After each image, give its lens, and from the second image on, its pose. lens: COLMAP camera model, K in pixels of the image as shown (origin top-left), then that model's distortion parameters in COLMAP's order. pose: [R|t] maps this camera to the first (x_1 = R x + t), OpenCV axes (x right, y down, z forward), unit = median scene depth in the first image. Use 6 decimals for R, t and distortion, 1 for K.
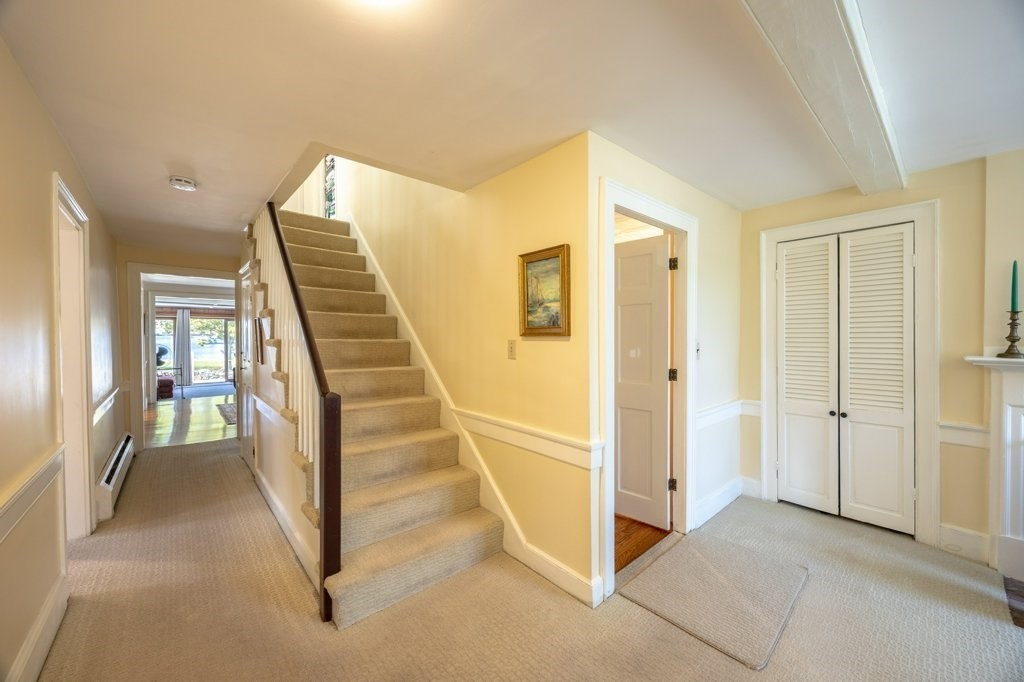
lens RADIAL K [[388.5, 0, 515.2], [0, 388.5, 339.6], [0, 0, 1]] dist [-0.001002, -0.000262]
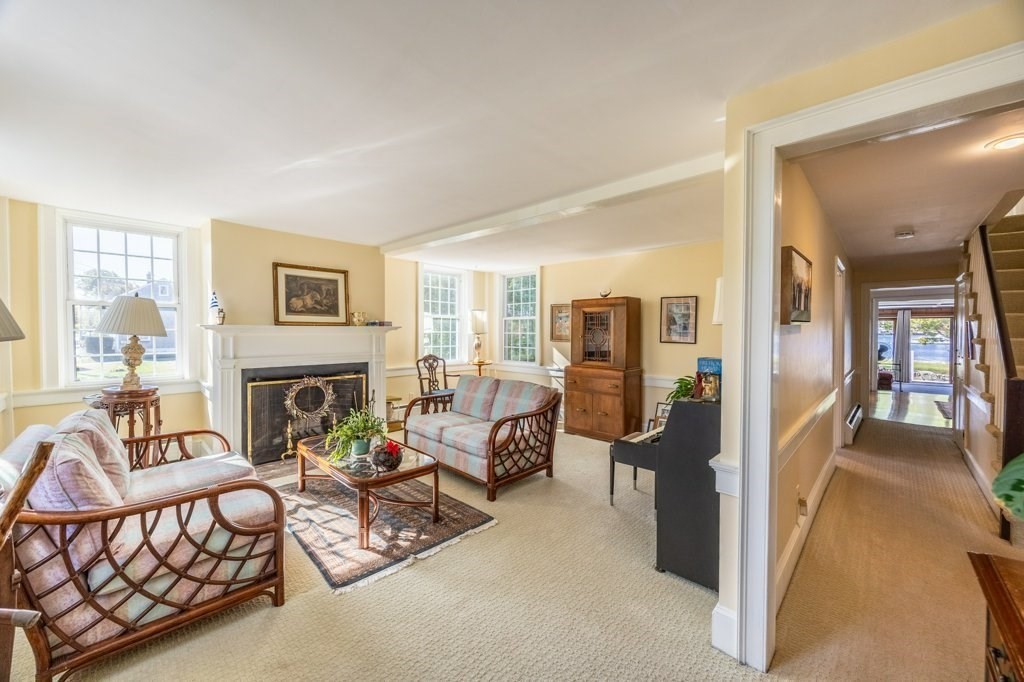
lens RADIAL K [[388.5, 0, 512.4], [0, 388.5, 340.1], [0, 0, 1]] dist [-0.001002, -0.000262]
pose [[0.073179, 0.016964, -0.997175, 0.423983], [-0.013819, 0.999777, 0.015994, 0.004305], [0.997223, 0.012610, 0.073397, -0.487889]]
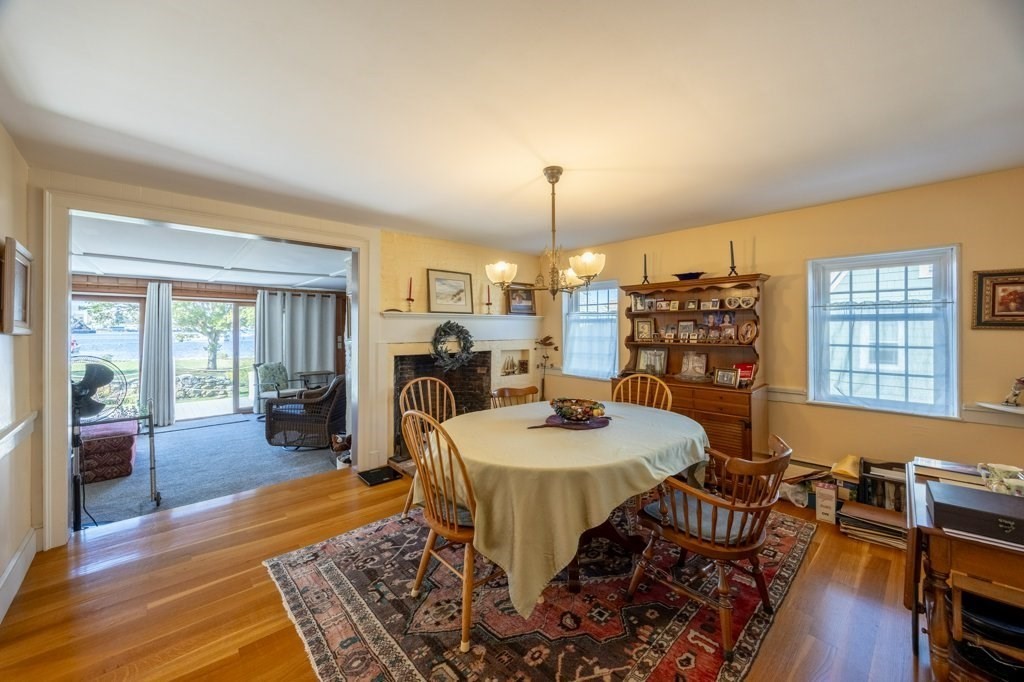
lens RADIAL K [[388.5, 0, 513.4], [0, 388.5, 336.0], [0, 0, 1]] dist [-0.001002, -0.000262]
pose [[0.999406, 0.002856, 0.034339, -1.340657], [-0.002662, 0.999980, -0.005710, -0.008345], [-0.034354, 0.005615, 0.999394, 1.562489]]
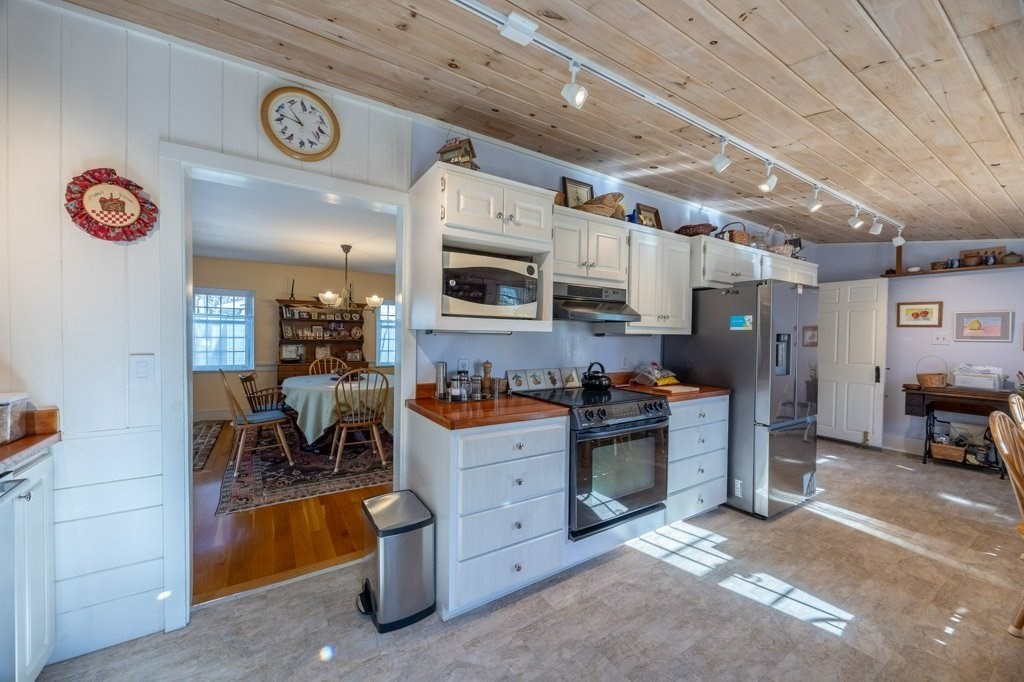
lens RADIAL K [[388.5, 0, 509.2], [0, 388.5, 341.5], [0, 0, 1]] dist [-0.001002, -0.000262]
pose [[0.147643, -0.010792, 0.988982, -2.514850], [0.007492, 0.999924, 0.009793, 0.003284], [-0.989012, 0.005963, 0.147713, 1.503658]]
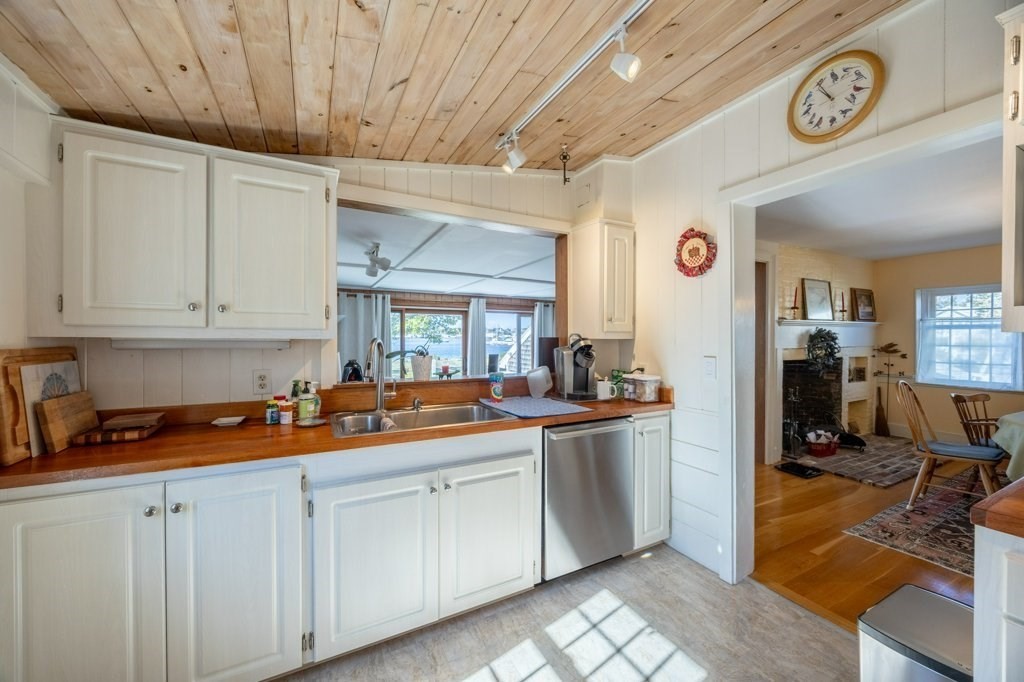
lens RADIAL K [[388.5, 0, 515.6], [0, 388.5, 341.5], [0, 0, 1]] dist [-0.001002, -0.000262]
pose [[0.973851, 0.005812, -0.227114, -2.258036], [-0.008284, 0.999916, -0.009932, 0.004285], [0.227038, 0.011554, 0.973817, 1.310854]]
